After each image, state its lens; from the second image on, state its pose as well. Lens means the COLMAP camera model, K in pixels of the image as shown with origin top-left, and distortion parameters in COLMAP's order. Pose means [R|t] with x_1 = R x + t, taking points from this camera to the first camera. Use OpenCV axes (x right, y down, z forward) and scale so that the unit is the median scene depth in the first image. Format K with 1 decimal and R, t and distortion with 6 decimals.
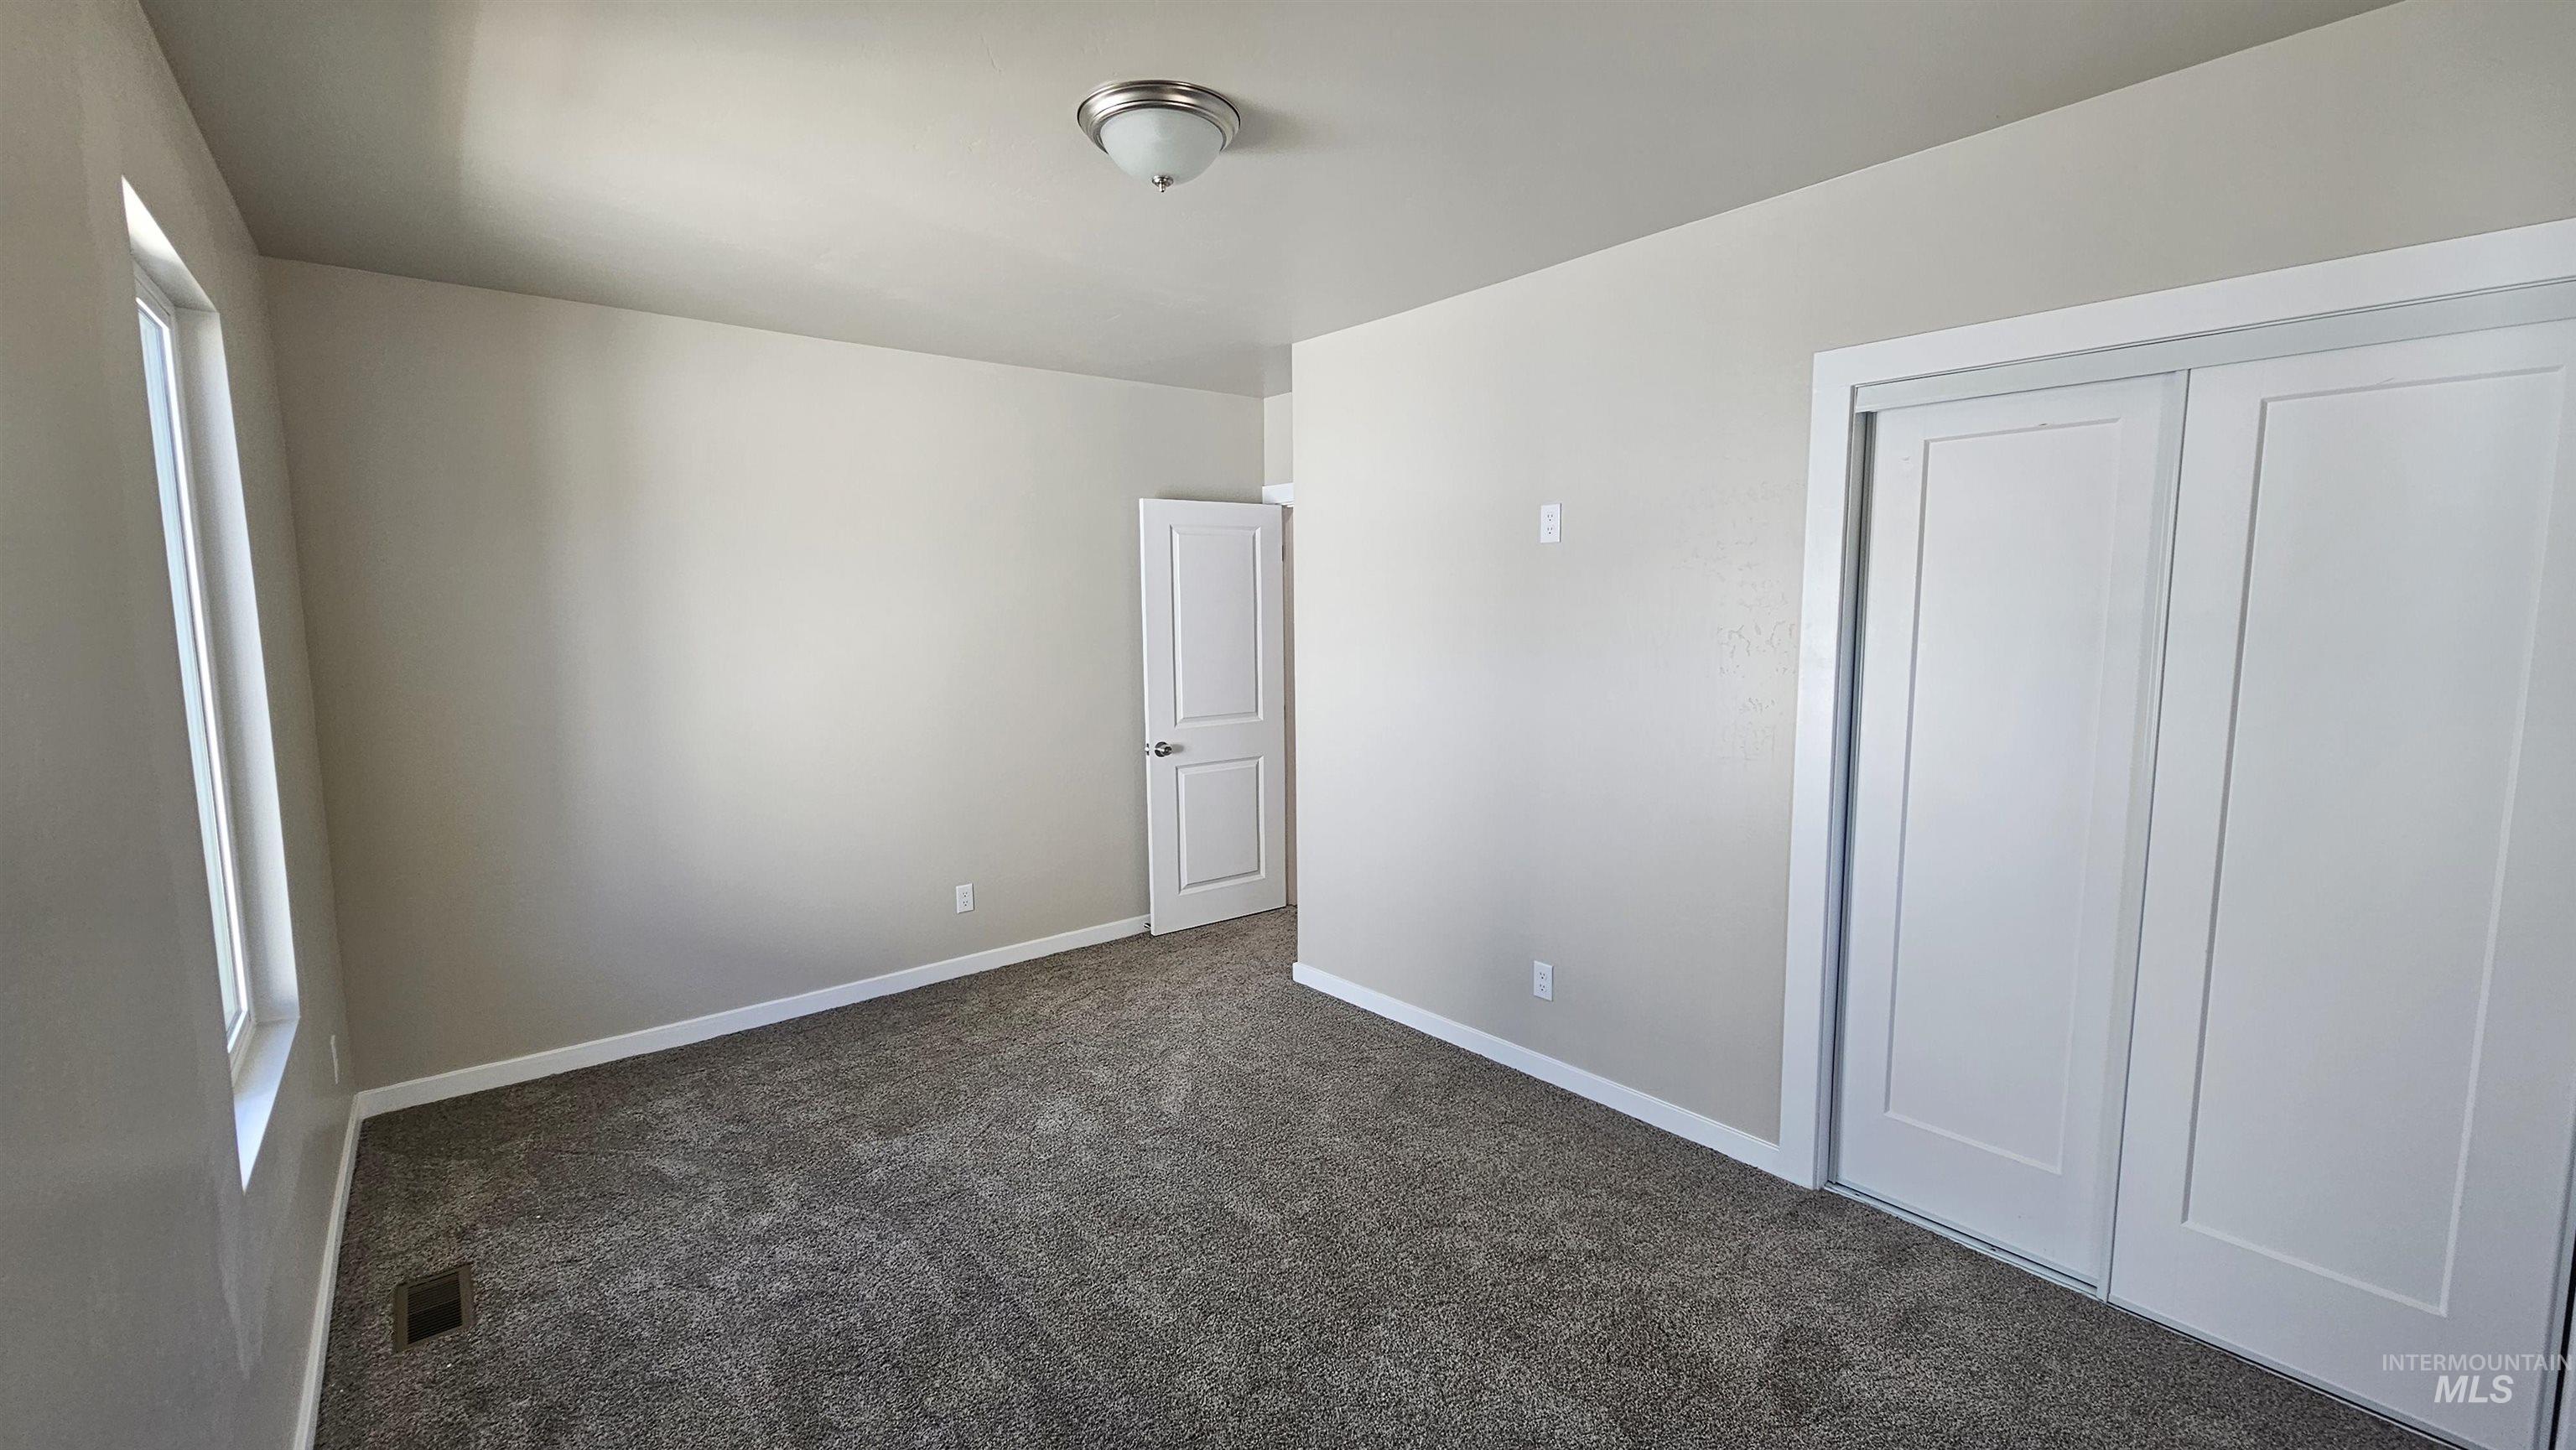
lens RADIAL K [[1056.0, 0, 1277.1], [0, 1056.0, 722.3], [0, 0, 1]] dist [0.001060, 0.000458]
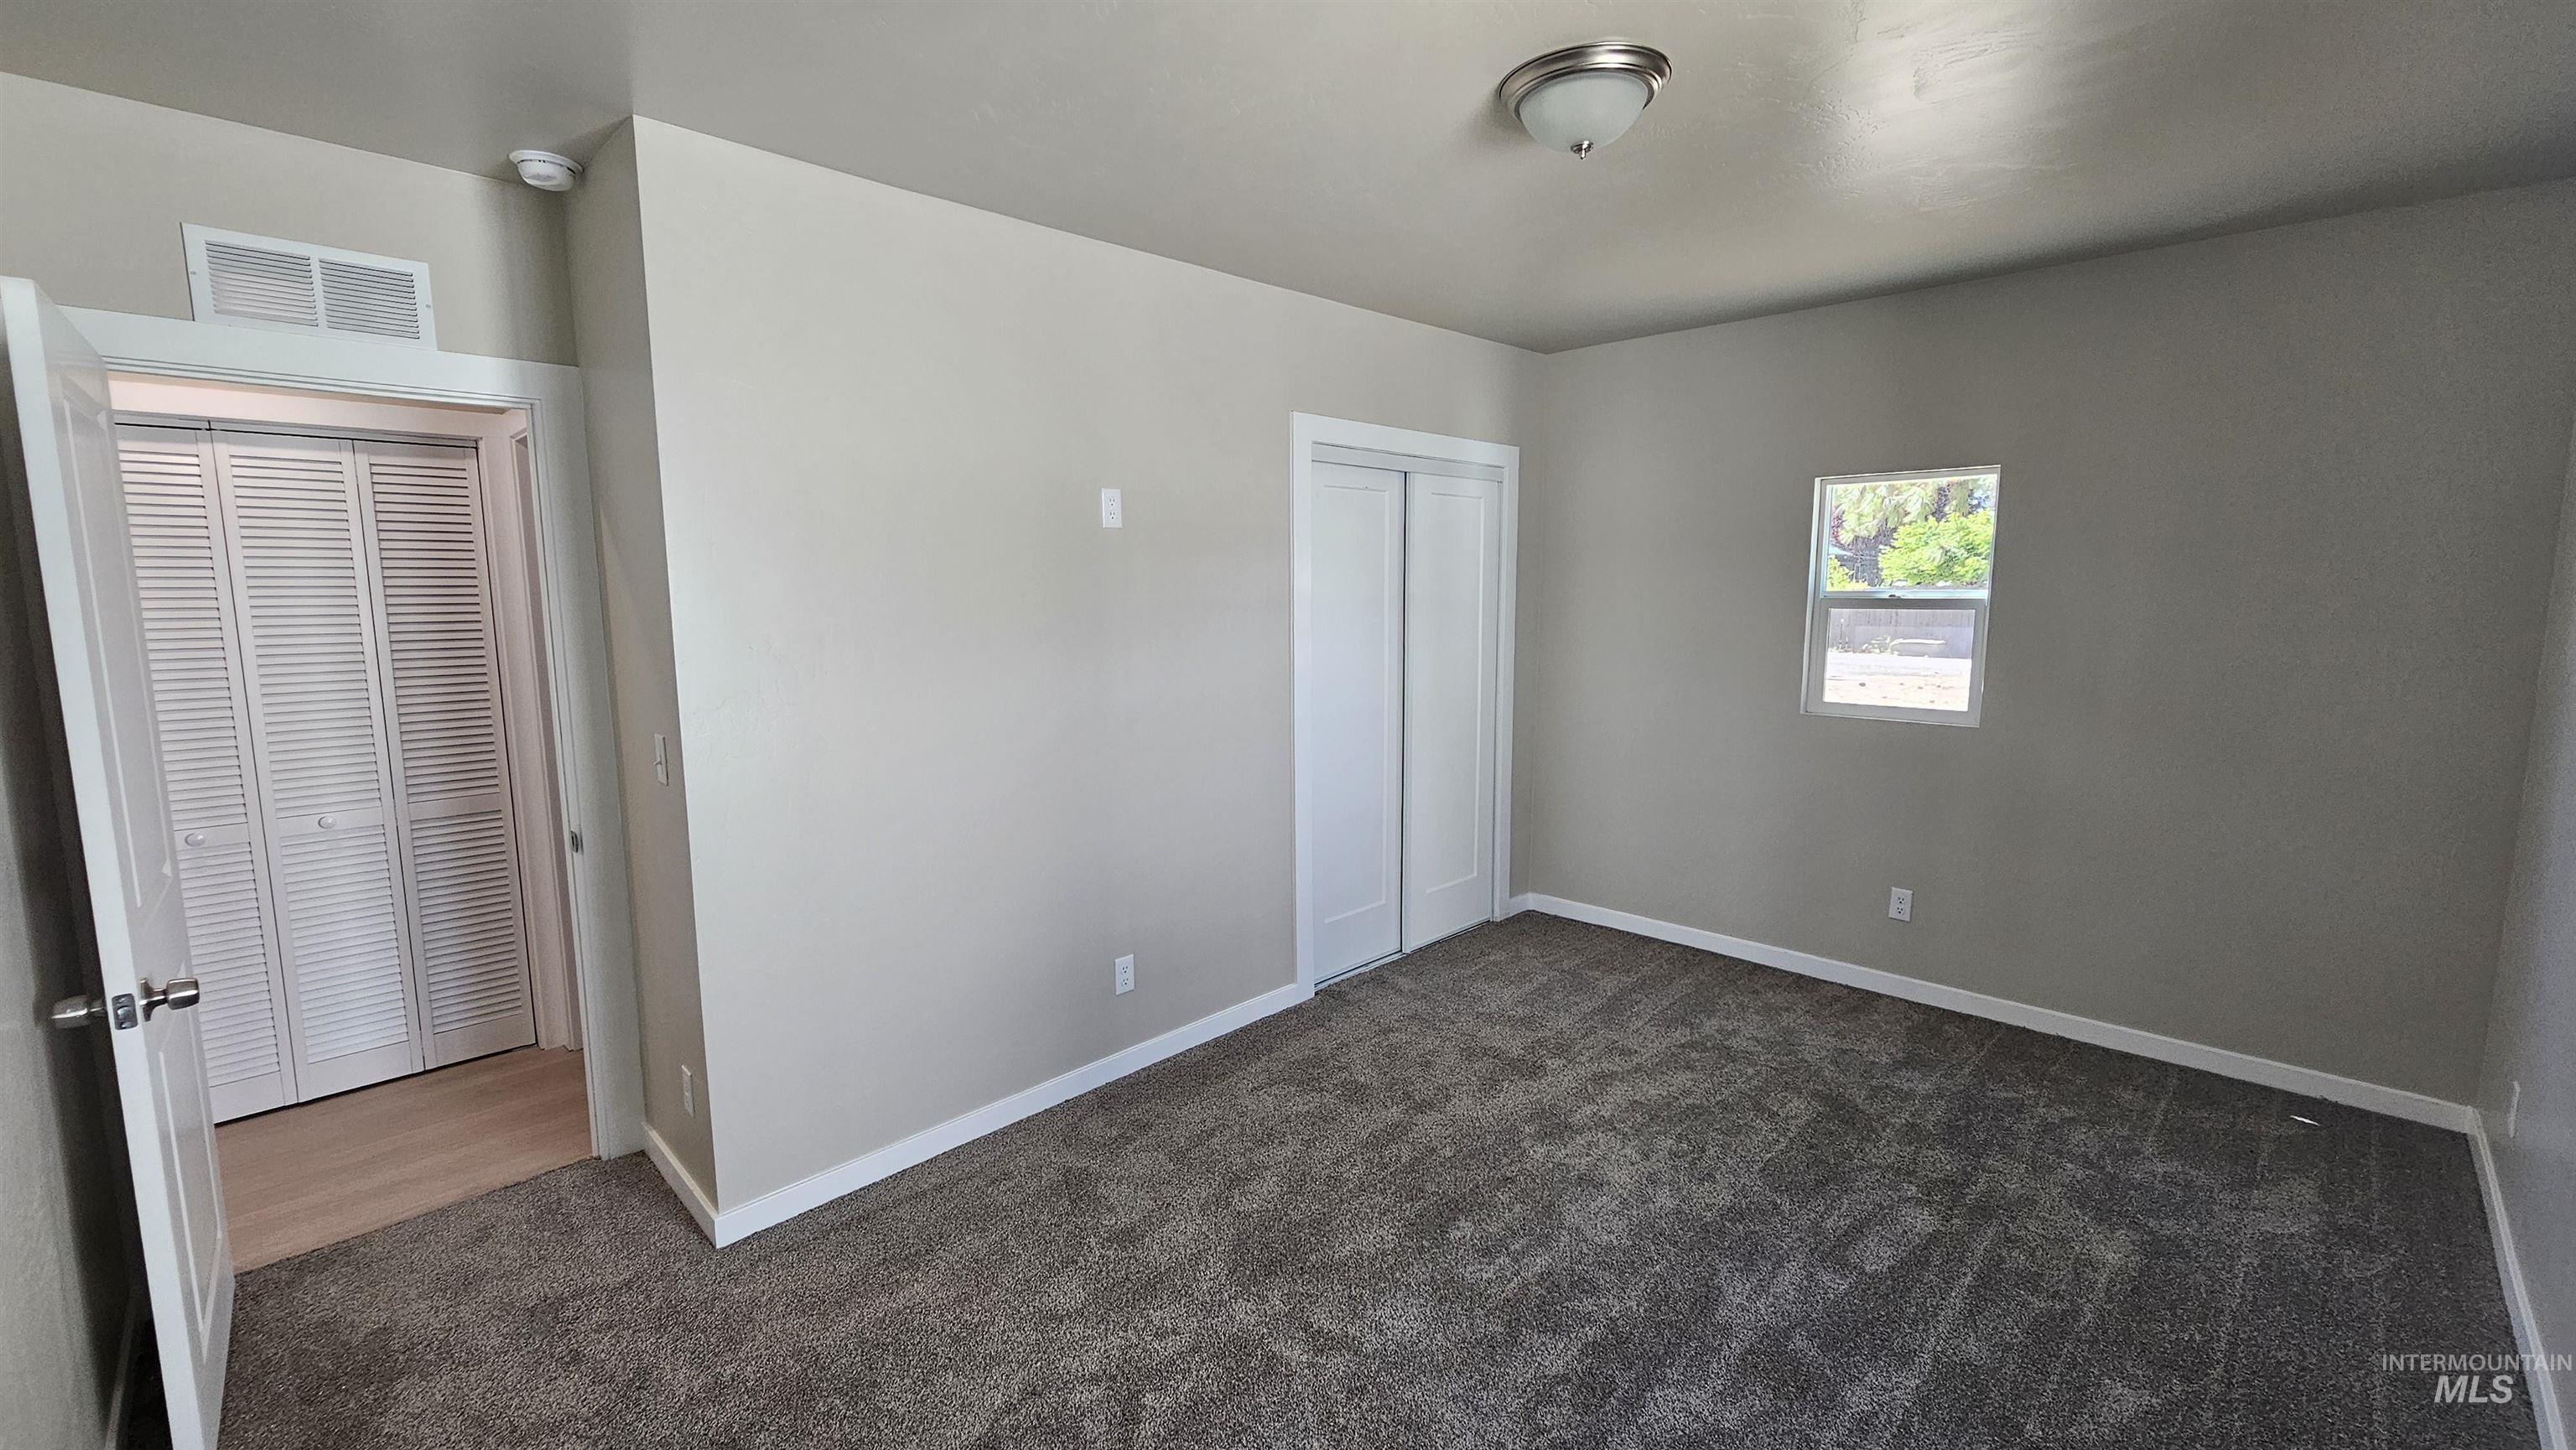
lens RADIAL K [[1056.0, 0, 1277.1], [0, 1056.0, 722.3], [0, 0, 1]] dist [0.001060, 0.000458]
pose [[-0.099601, -0.114361, 0.988434, -0.826355], [0.126997, 0.983788, 0.126620, -0.108217], [-0.986890, 0.138140, -0.083463, 1.064630]]
